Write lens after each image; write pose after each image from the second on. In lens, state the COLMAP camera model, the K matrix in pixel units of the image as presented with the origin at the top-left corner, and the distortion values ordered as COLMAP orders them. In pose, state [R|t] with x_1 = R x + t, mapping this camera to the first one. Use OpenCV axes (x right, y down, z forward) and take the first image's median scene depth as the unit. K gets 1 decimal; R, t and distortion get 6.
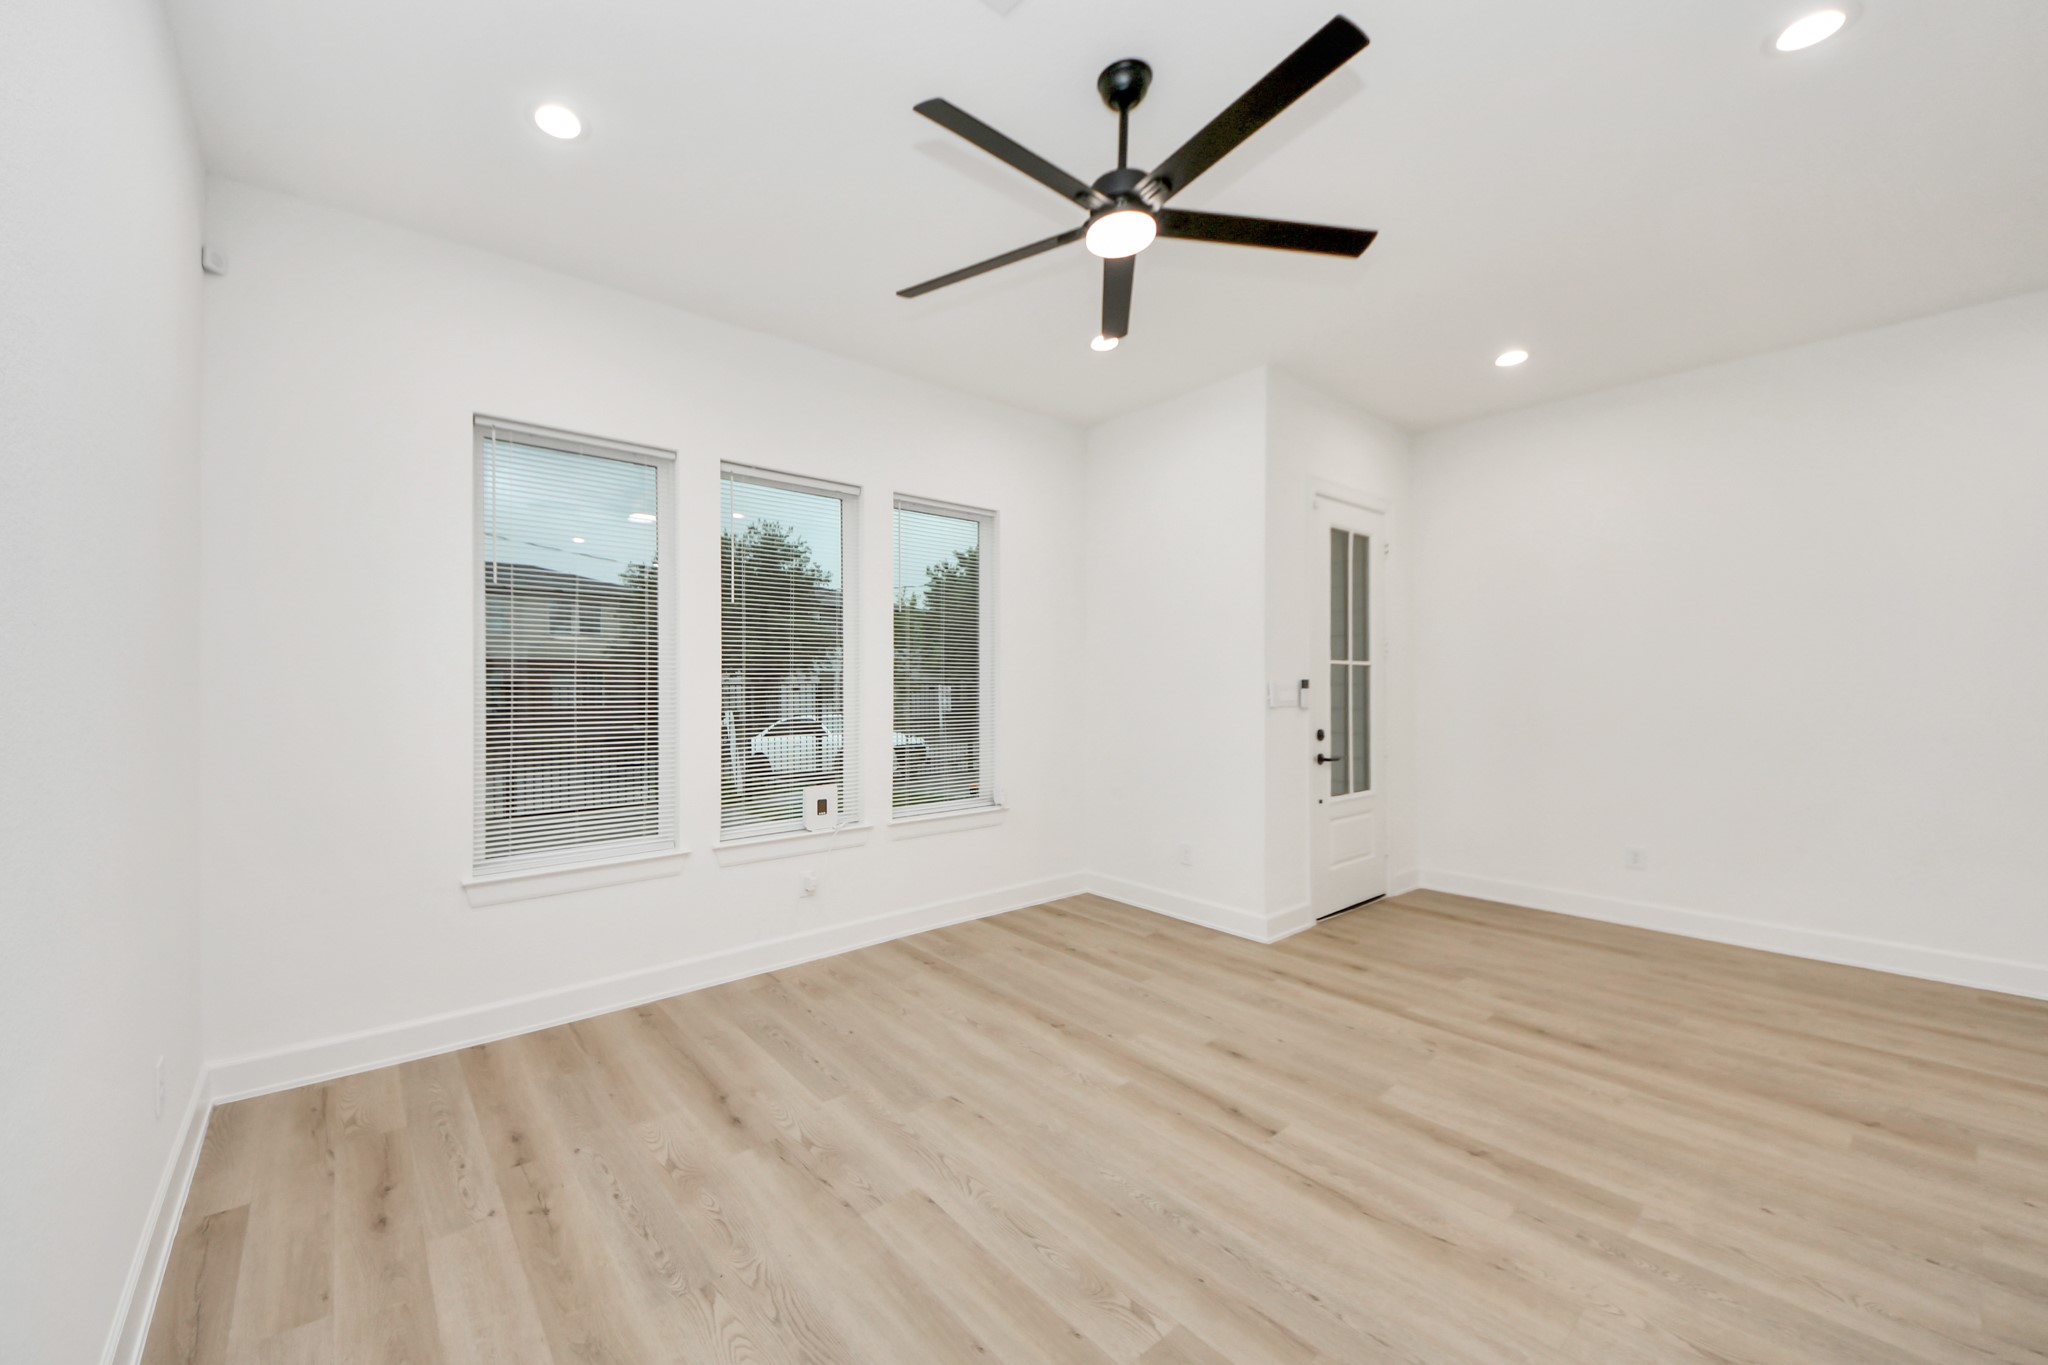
lens RADIAL K [[744.5, 0, 918.0], [0, 744.5, 673.3], [0, 0, 1]] dist [0.010716, -0.008292]
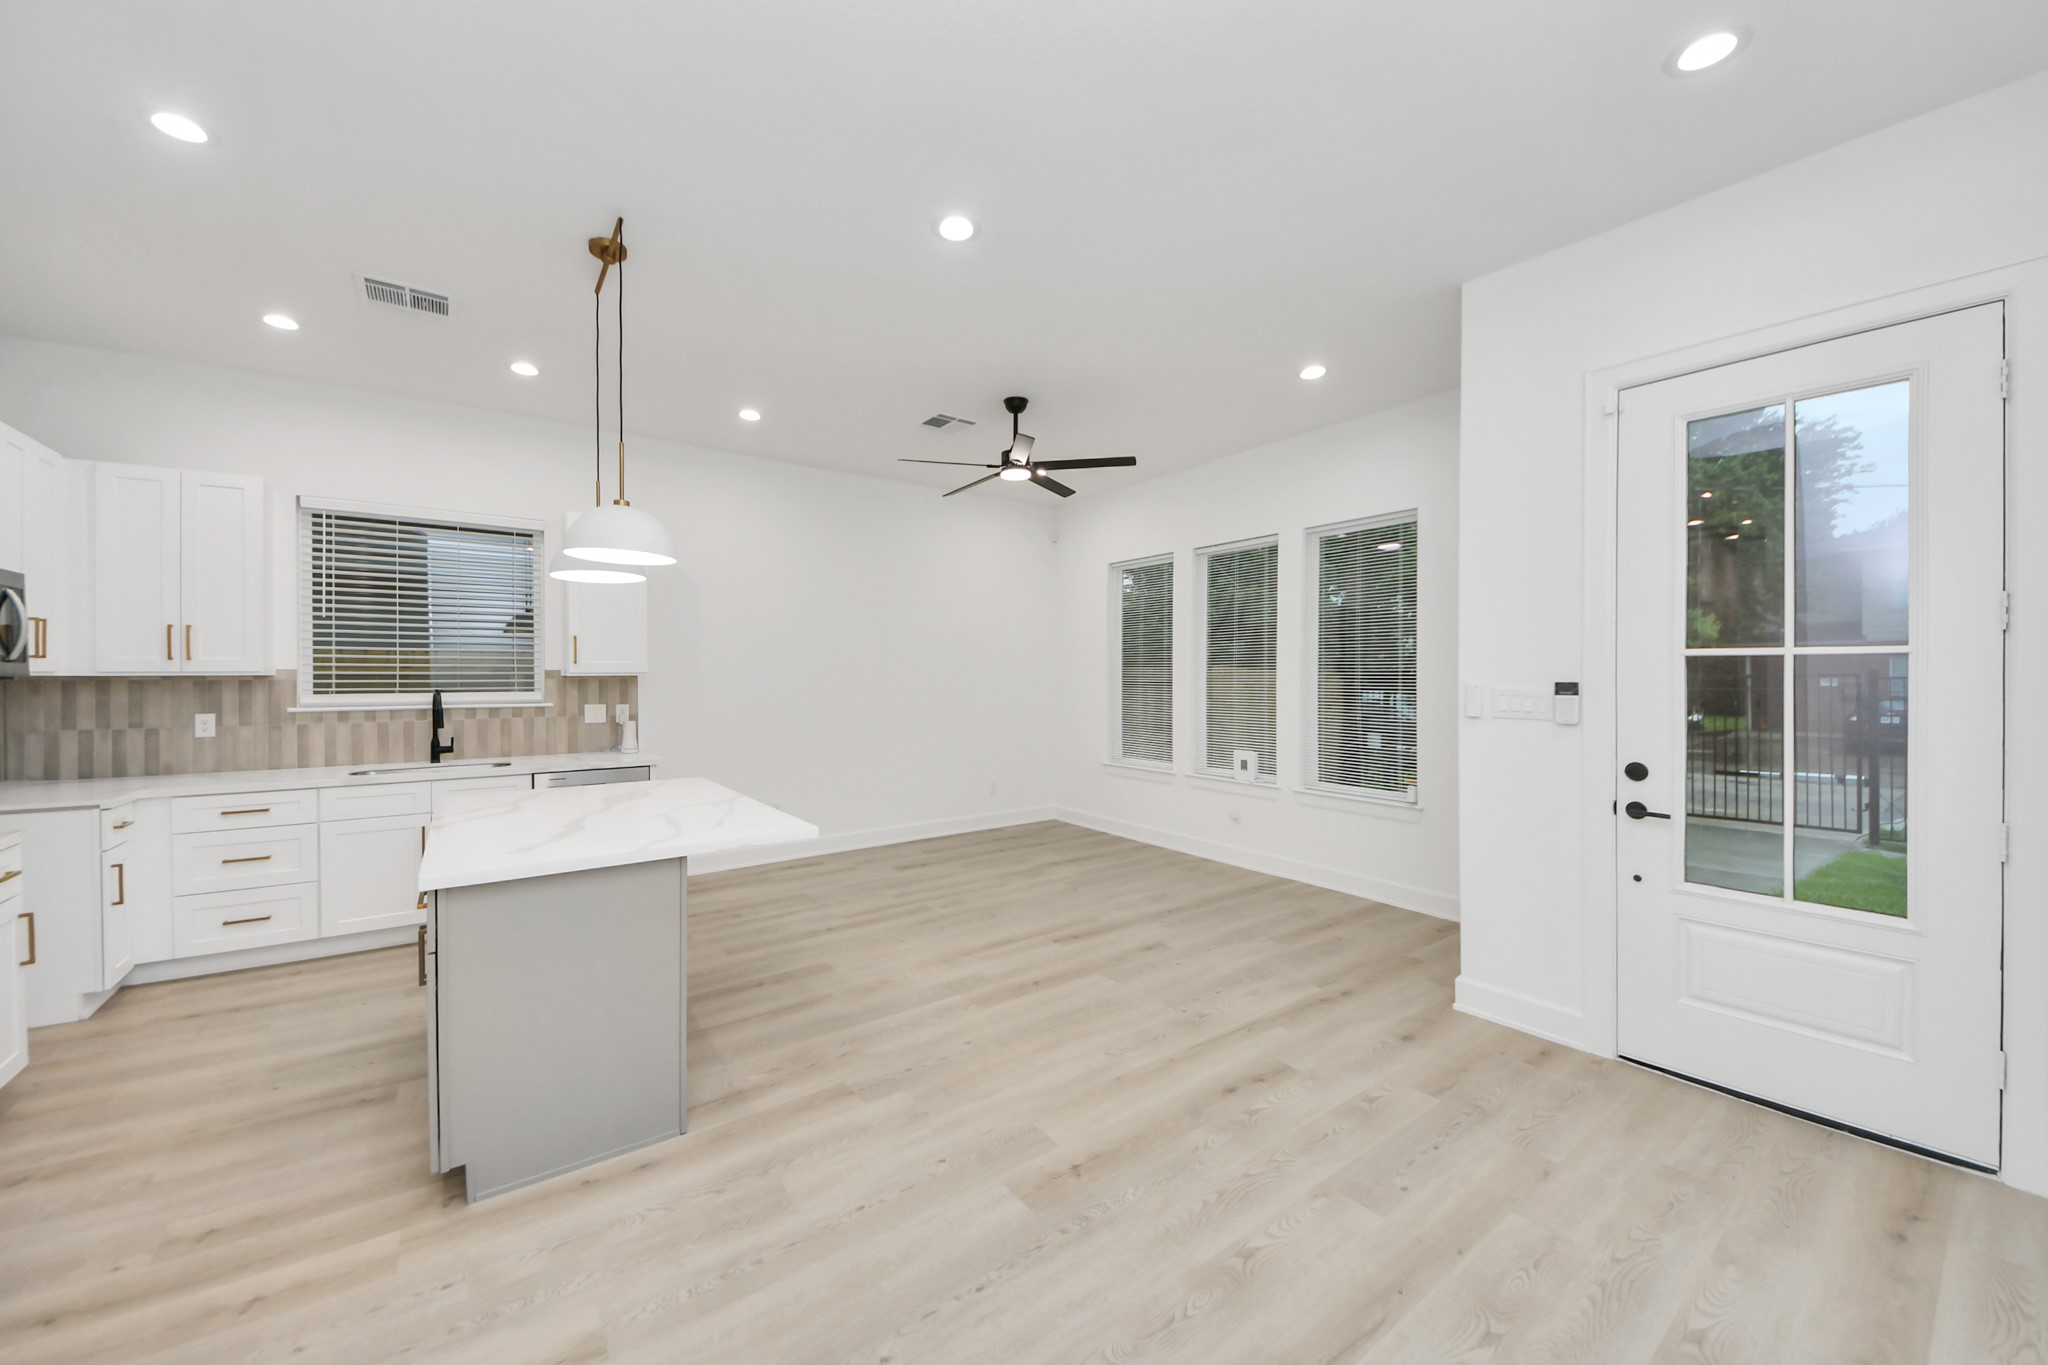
lens RADIAL K [[744.5, 0, 1022.9], [0, 744.5, 668.7], [0, 0, 1]] dist [0.010716, -0.008292]
pose [[0.009667, -0.004717, -0.999942, 1.799497], [0.015194, 0.999874, -0.004570, -0.013192], [0.999838, -0.015149, 0.009738, 0.744125]]
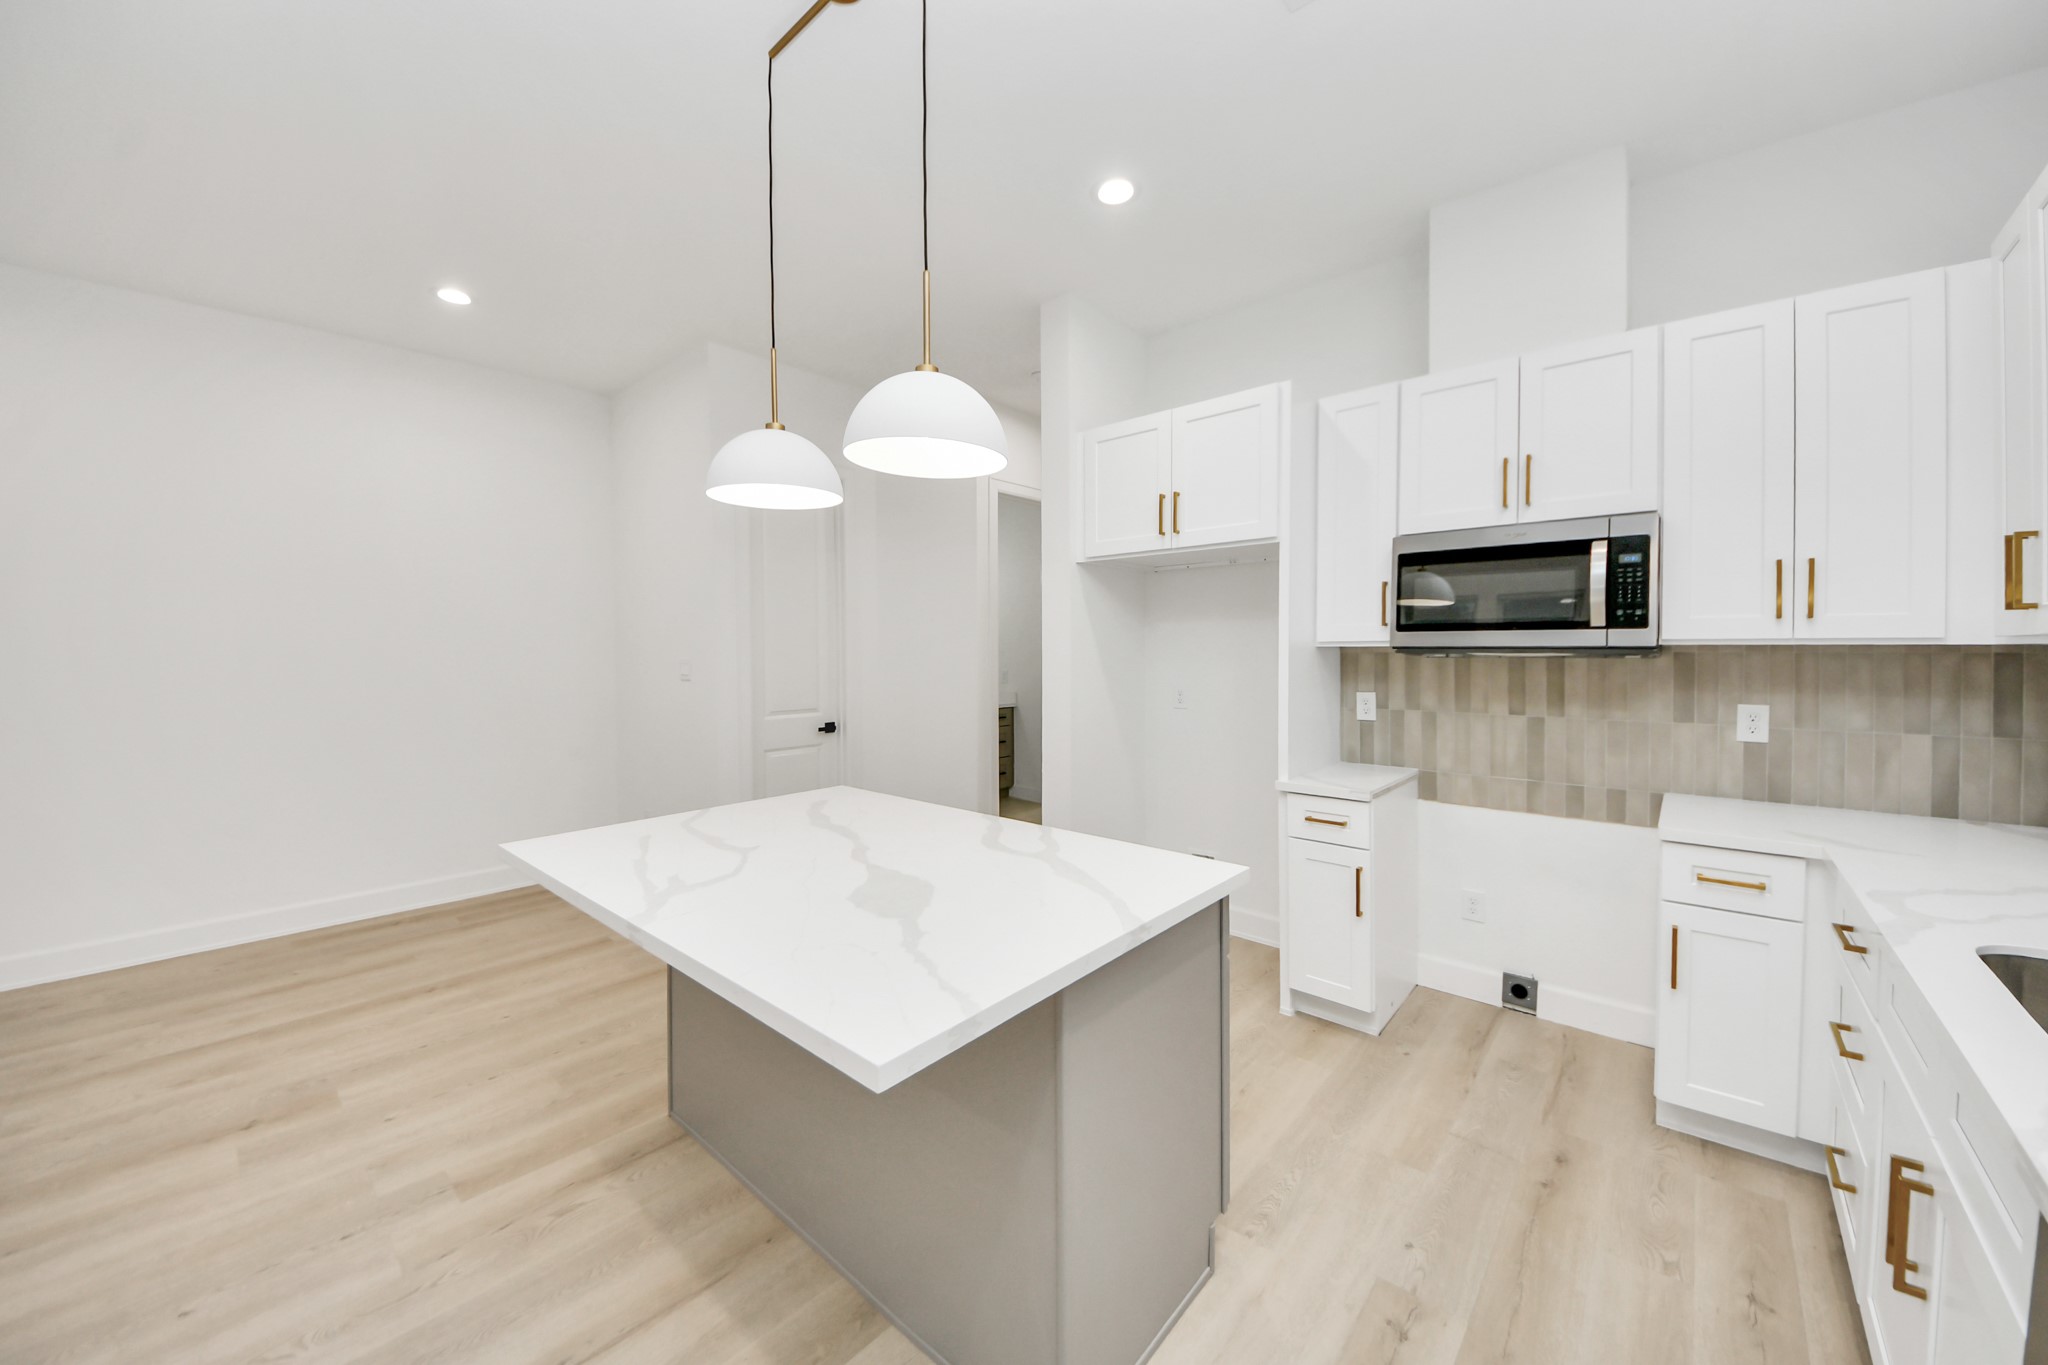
lens RADIAL K [[744.5, 0, 1028.6], [0, 744.5, 663.3], [0, 0, 1]] dist [0.010716, -0.008292]
pose [[-0.221393, -0.014309, 0.975080, 0.106724], [-0.010499, 0.999869, 0.012289, -0.011368], [-0.975128, -0.007517, -0.221514, 0.177690]]
